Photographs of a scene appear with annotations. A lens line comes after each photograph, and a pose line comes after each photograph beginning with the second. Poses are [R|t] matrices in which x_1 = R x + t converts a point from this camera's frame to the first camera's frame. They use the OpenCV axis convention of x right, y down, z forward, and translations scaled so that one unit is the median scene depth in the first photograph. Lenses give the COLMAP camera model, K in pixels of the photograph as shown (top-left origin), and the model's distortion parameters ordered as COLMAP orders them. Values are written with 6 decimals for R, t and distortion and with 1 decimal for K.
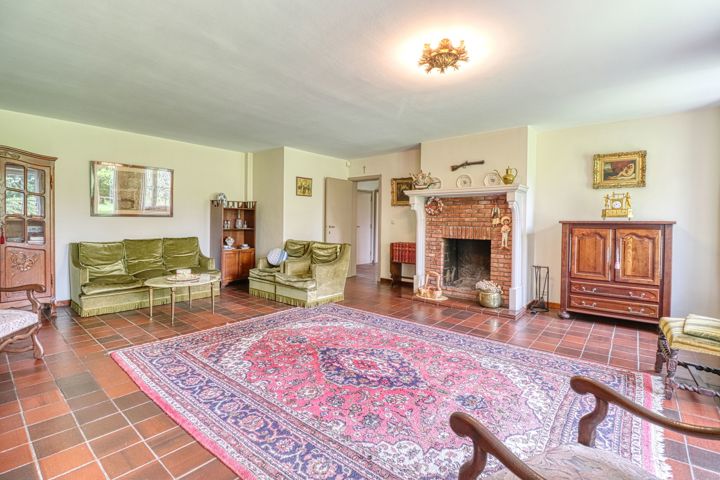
lens RADIAL K [[331.2, 0, 359.9], [0, 331.2, 234.5], [0, 0, 1]] dist [-0.003080, -0.000240]
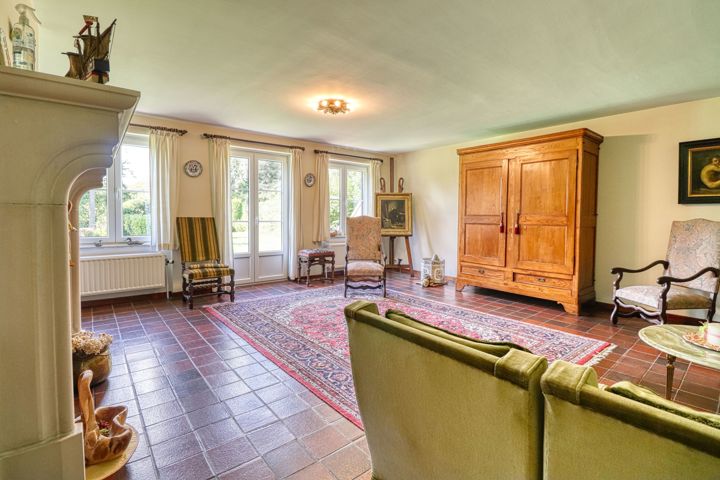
lens RADIAL K [[331.2, 0, 352.8], [0, 331.2, 220.9], [0, 0, 1]] dist [-0.003080, -0.000240]
pose [[-0.977430, -0.023725, 0.209925, -0.152351], [-0.012223, 0.998360, 0.055921, -0.089949], [-0.210908, 0.052093, -0.976117, 2.203094]]
